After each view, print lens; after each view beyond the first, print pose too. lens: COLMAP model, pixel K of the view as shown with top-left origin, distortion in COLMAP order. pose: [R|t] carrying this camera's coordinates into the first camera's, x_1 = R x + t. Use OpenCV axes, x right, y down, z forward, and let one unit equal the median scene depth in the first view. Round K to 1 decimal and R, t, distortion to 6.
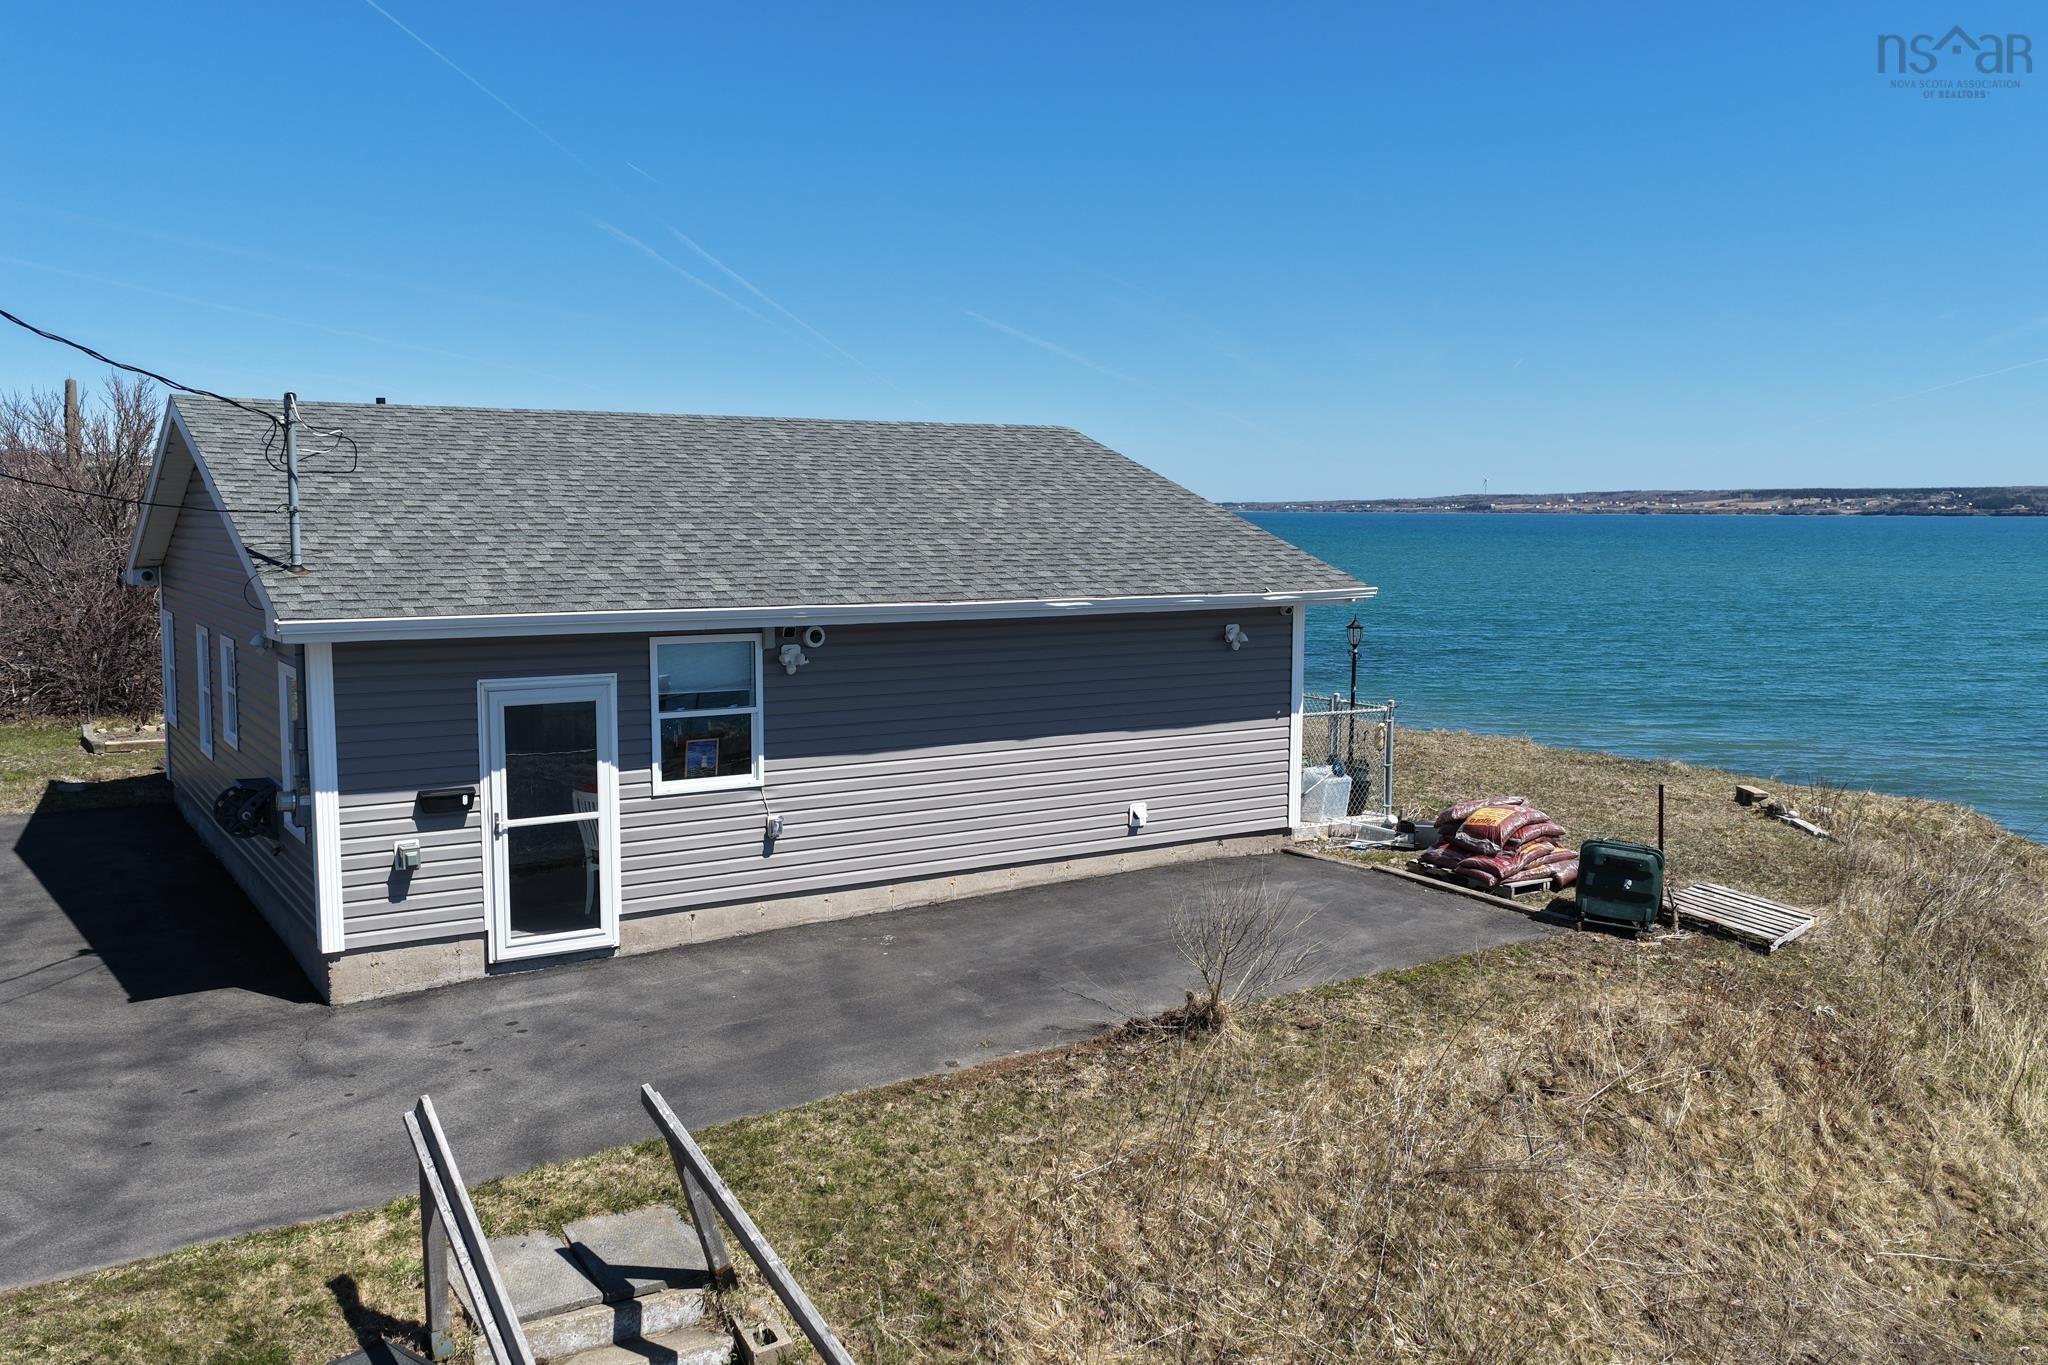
lens RADIAL K [[1699.0, 0, 1028.2], [0, 1699.0, 678.5], [0, 0, 1]] dist [-0.022189, 0.044861]
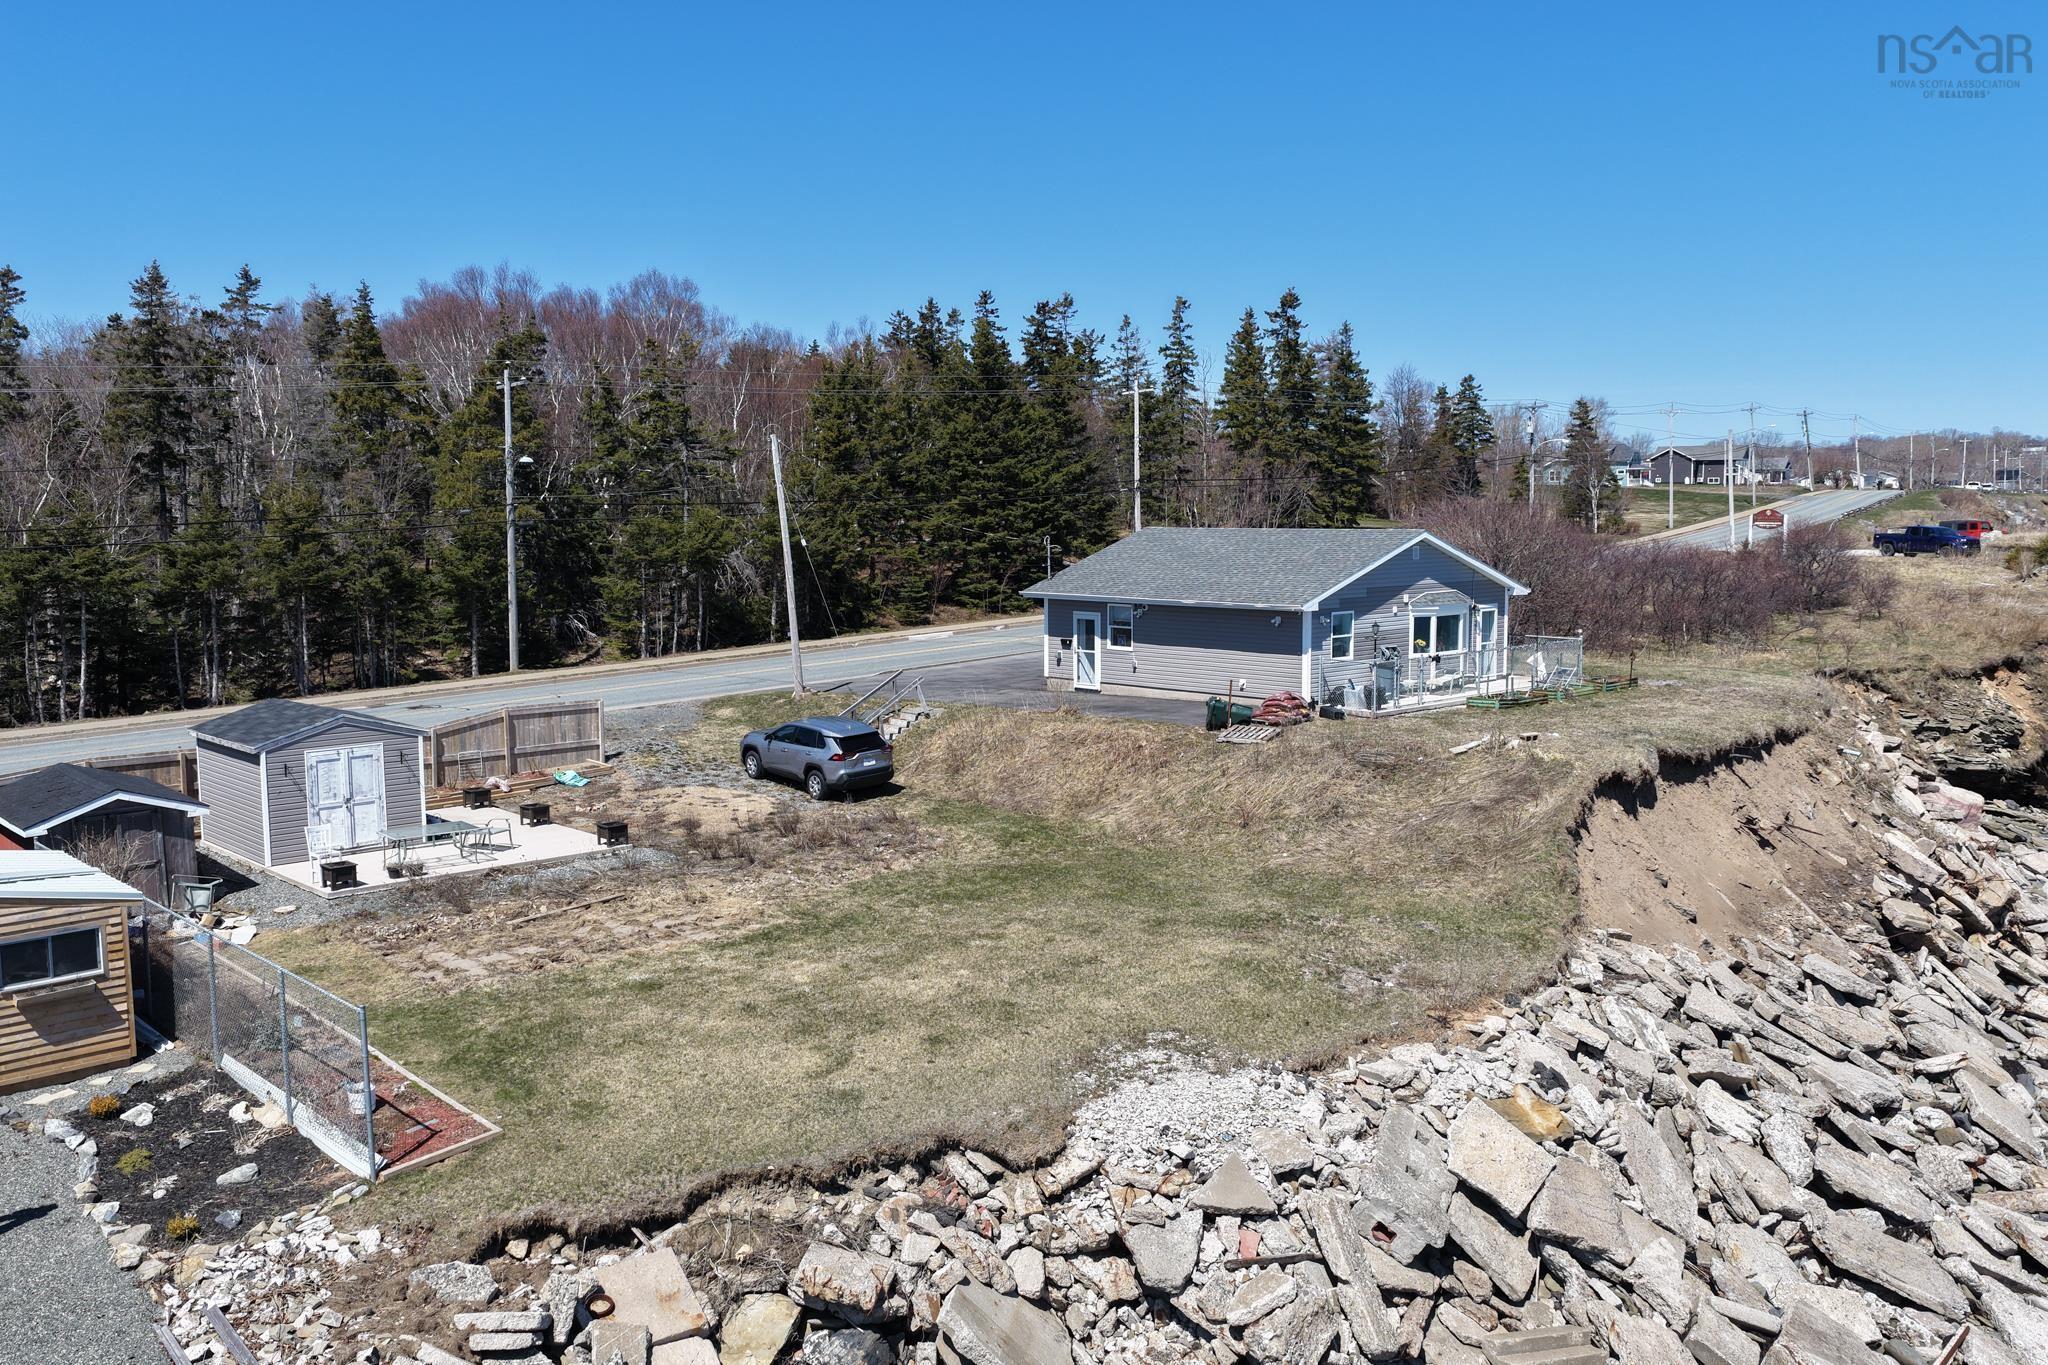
lens RADIAL K [[1699.0, 0, 1028.2], [0, 1699.0, 678.5], [0, 0, 1]] dist [-0.022189, 0.044861]
pose [[0.190542, 0.099853, -0.976587, 3.129361], [-0.090257, 0.992382, 0.083858, -0.146486], [0.977521, 0.072166, 0.198103, 0.154645]]
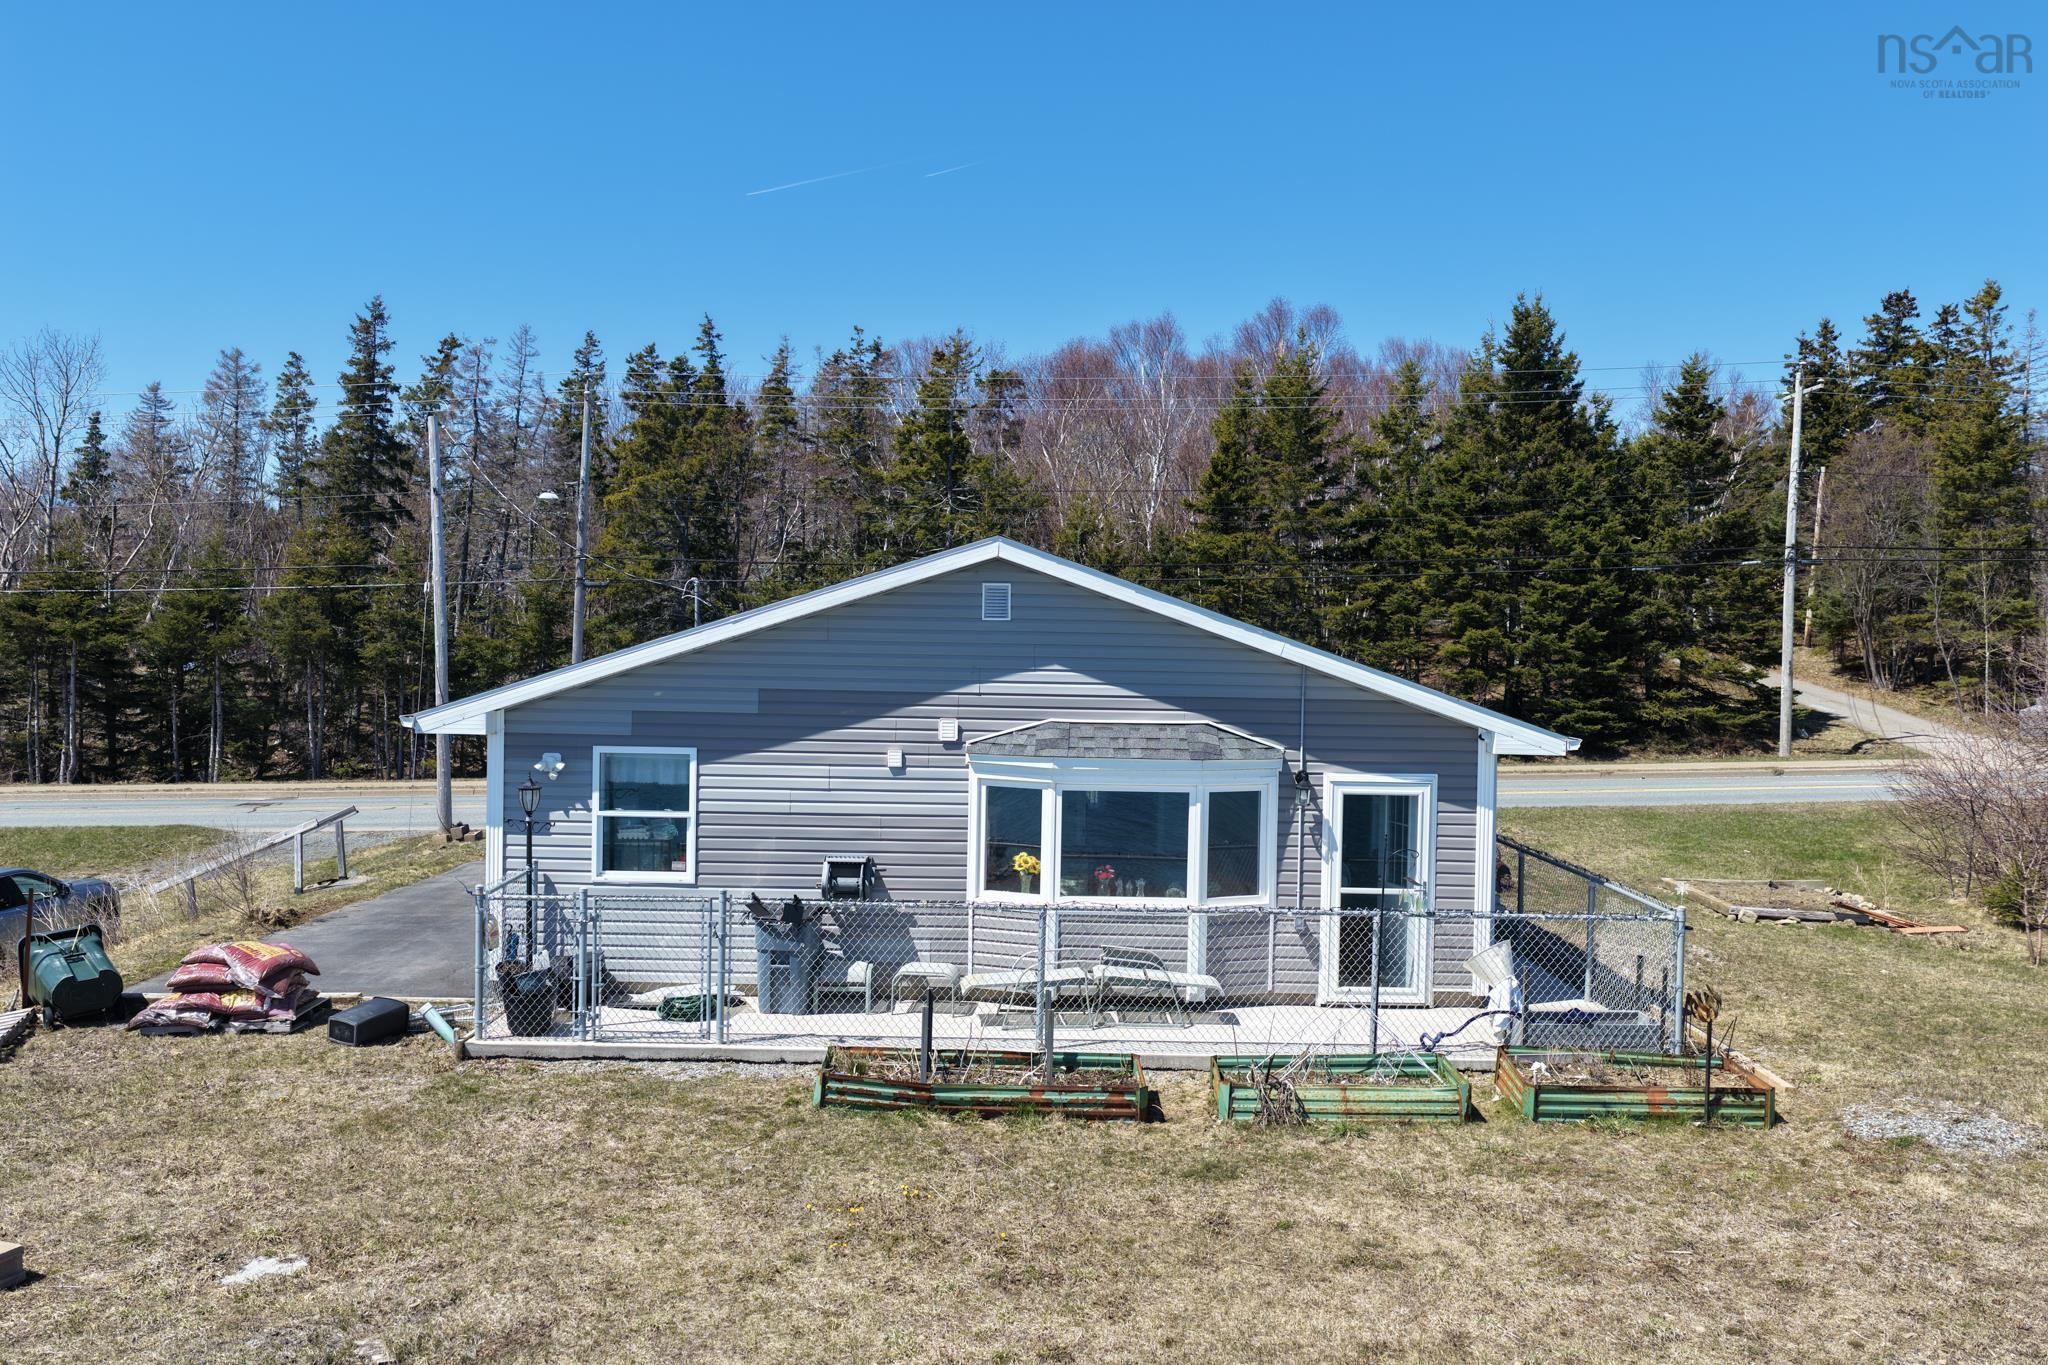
lens RADIAL K [[1699.0, 0, 1028.2], [0, 1699.0, 678.5], [0, 0, 1]] dist [-0.022189, 0.044861]
pose [[-0.524130, 0.013090, -0.851537, 0.984576], [-0.102819, 0.991595, 0.078529, -0.221057], [0.845409, 0.128714, -0.518379, 2.156505]]
